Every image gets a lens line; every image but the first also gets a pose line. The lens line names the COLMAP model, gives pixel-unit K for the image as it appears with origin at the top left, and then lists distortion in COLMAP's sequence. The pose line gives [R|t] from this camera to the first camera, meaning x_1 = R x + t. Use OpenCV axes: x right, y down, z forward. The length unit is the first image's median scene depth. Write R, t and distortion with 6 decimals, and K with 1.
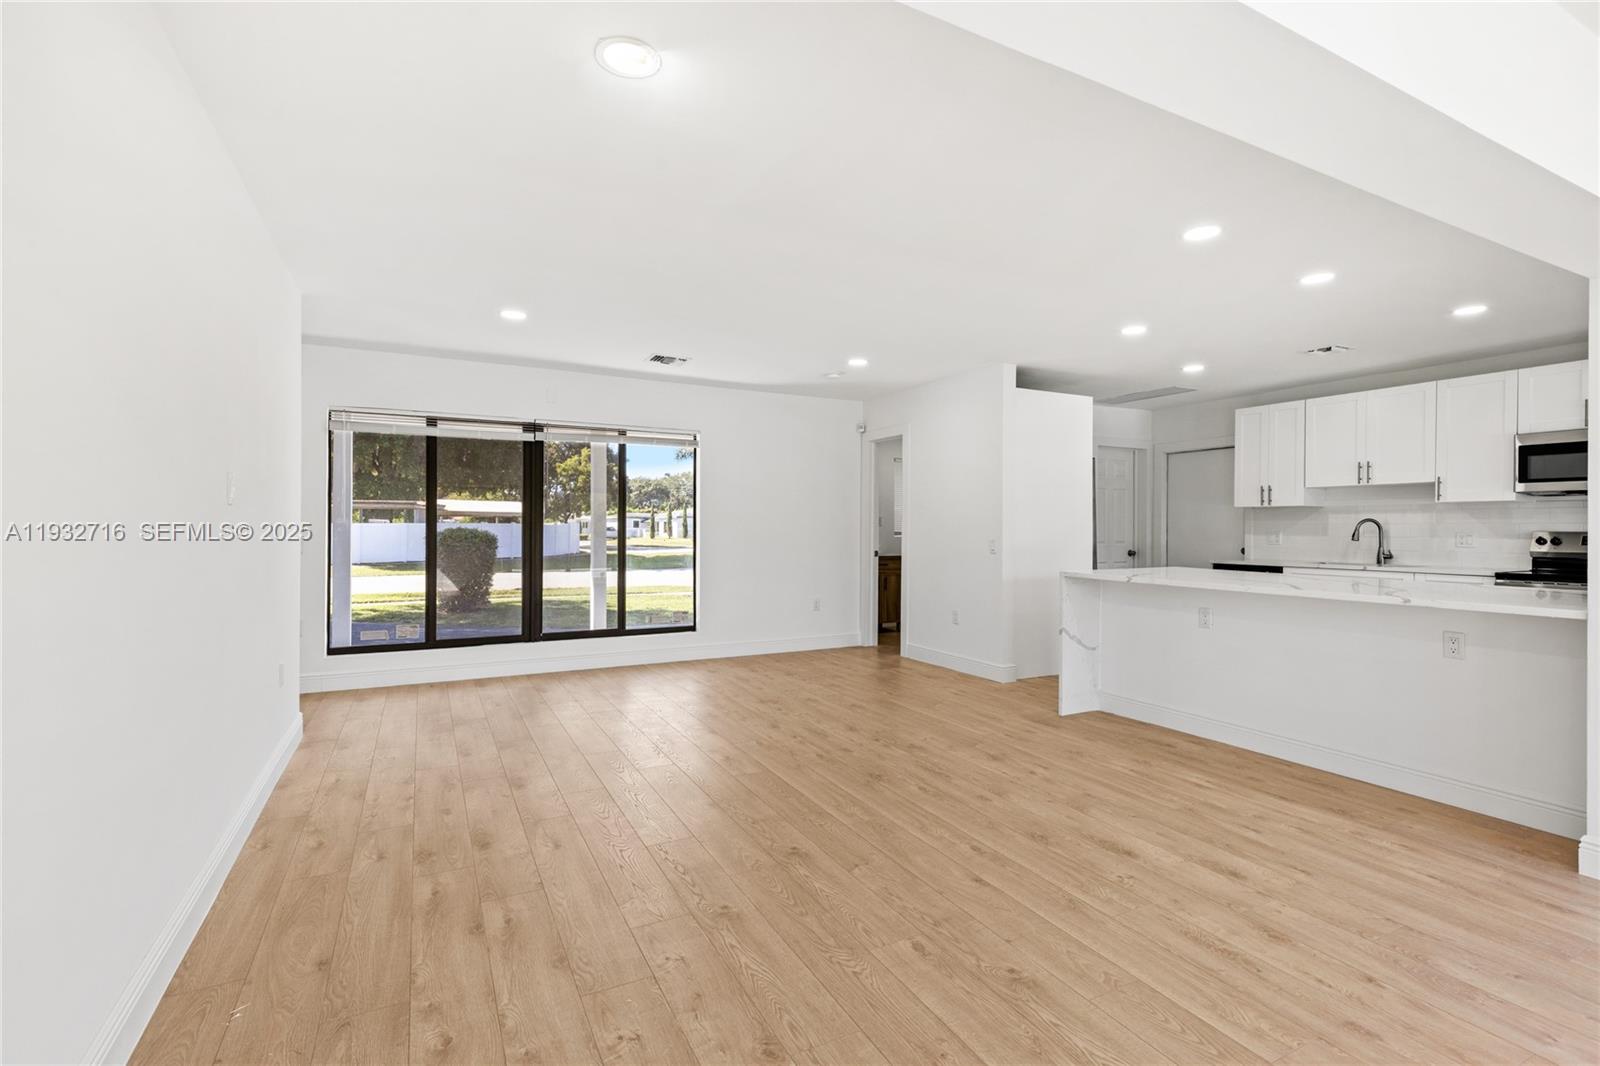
lens RADIAL K [[726.1, 0, 806.6], [0, 726.1, 541.4], [0, 0, 1]] dist [0.009419, -0.002341]
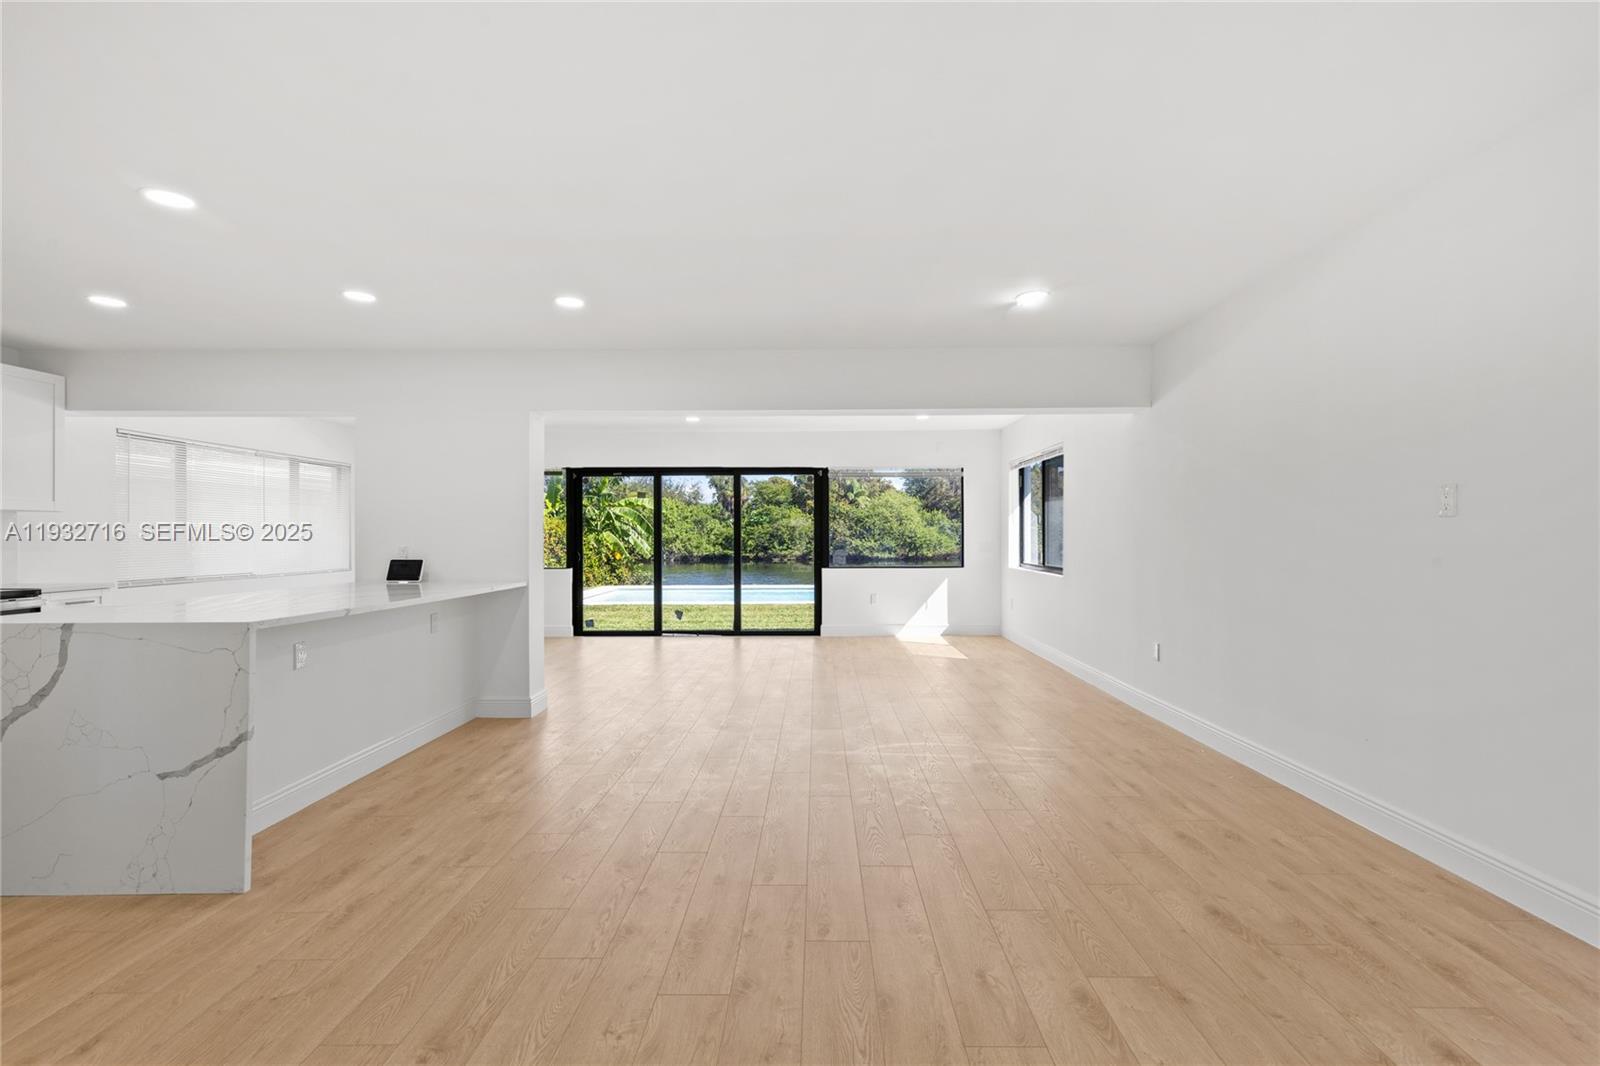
lens RADIAL K [[726.1, 0, 804.9], [0, 726.1, 529.8], [0, 0, 1]] dist [0.009419, -0.002341]
pose [[-0.878626, 0.005029, 0.477485, -0.270883], [0.010823, 0.999897, 0.009385, -0.027952], [-0.477388, 0.013413, -0.878590, 1.272197]]
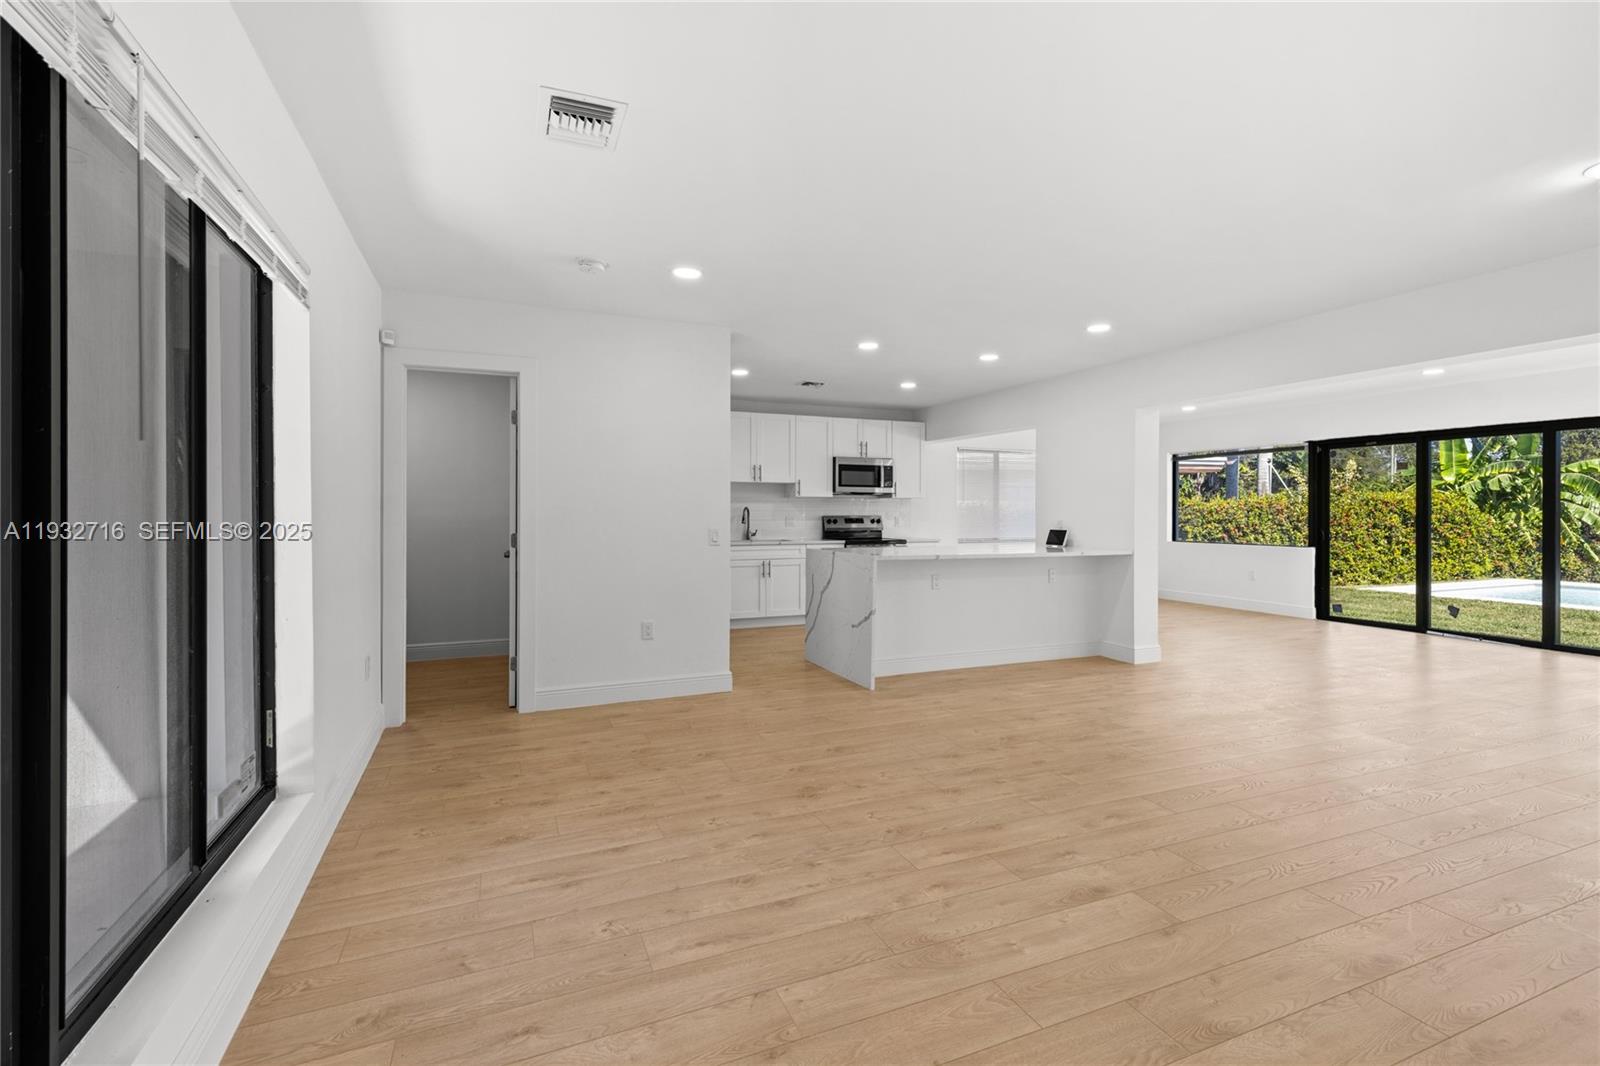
lens RADIAL K [[726.1, 0, 815.2], [0, 726.1, 512.8], [0, 0, 1]] dist [0.009419, -0.002341]
pose [[0.073891, -0.002911, 0.997262, -0.722759], [0.016908, 0.999856, 0.001666, -0.025685], [-0.997123, 0.016738, 0.073929, 0.999919]]
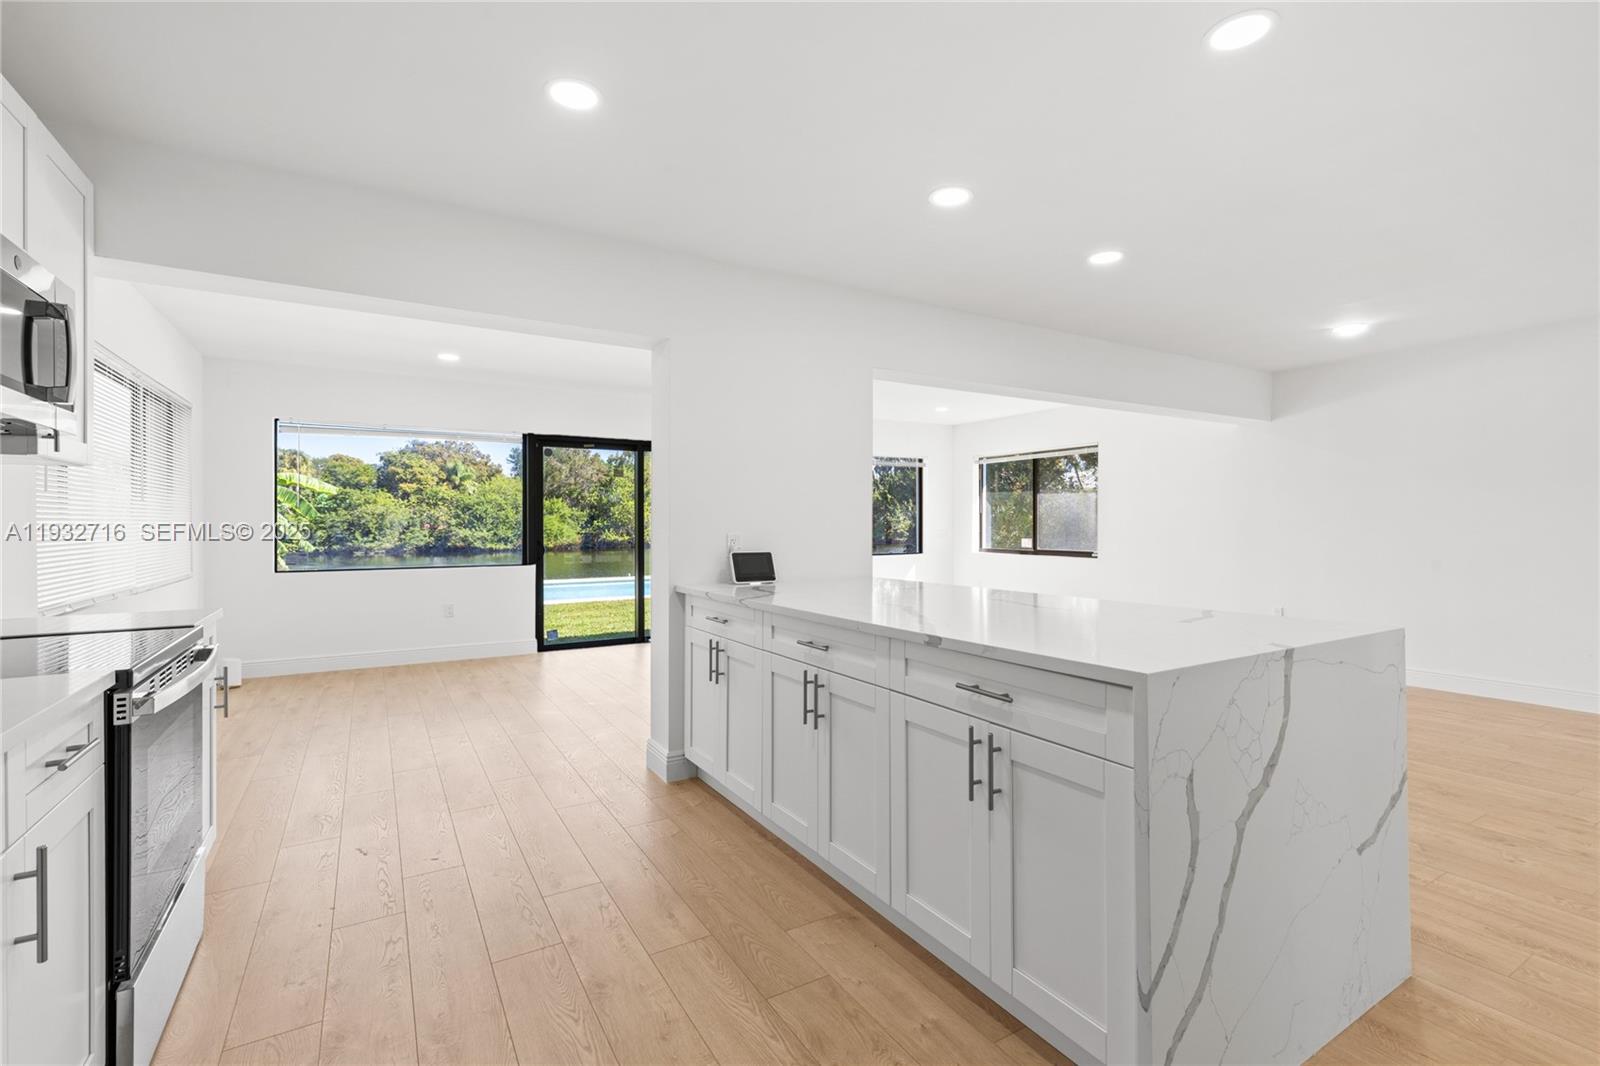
lens RADIAL K [[726.1, 0, 799.6], [0, 726.1, 526.4], [0, 0, 1]] dist [0.009419, -0.002341]
pose [[-0.998562, 0.000563, -0.053606, 0.715794], [-0.000625, 0.999755, 0.022138, -0.025546], [0.053605, 0.022140, -0.998317, 1.392189]]
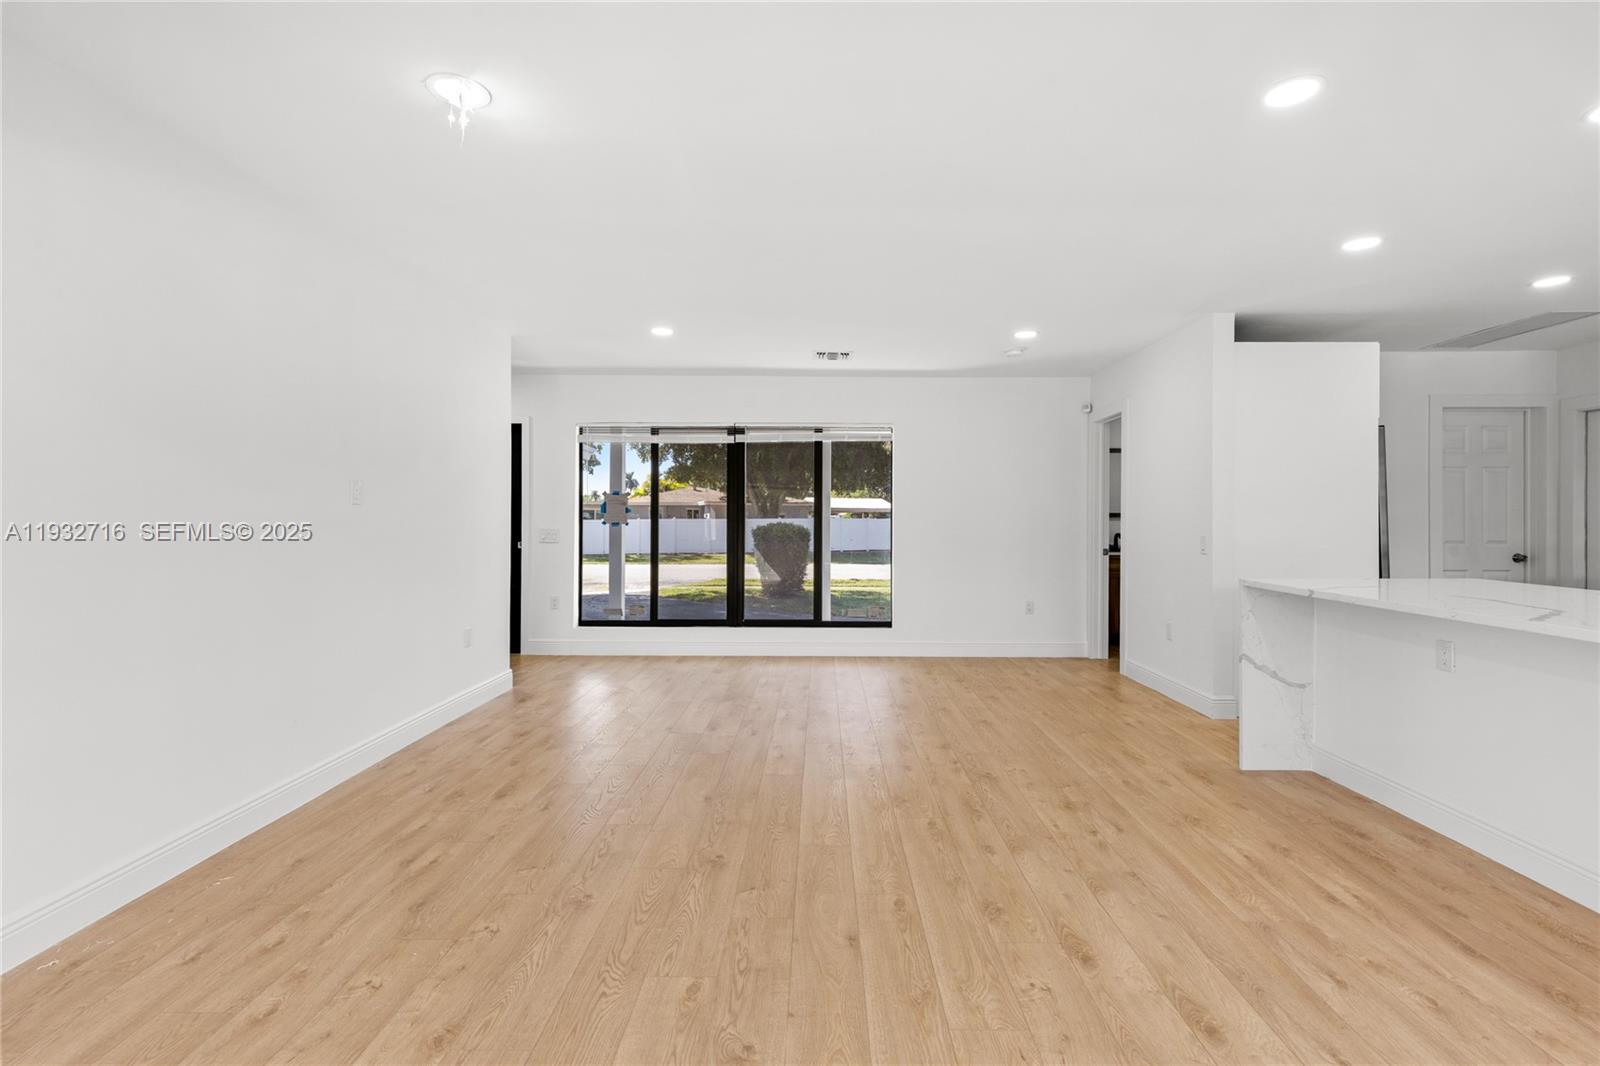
lens RADIAL K [[726.1, 0, 817.8], [0, 726.1, 528.5], [0, 0, 1]] dist [0.009419, -0.002341]
pose [[0.882948, 0.002634, -0.469464, 0.314700], [-0.007667, 0.999932, -0.008808, -0.001070], [0.469409, 0.011376, 0.882908, 0.121818]]
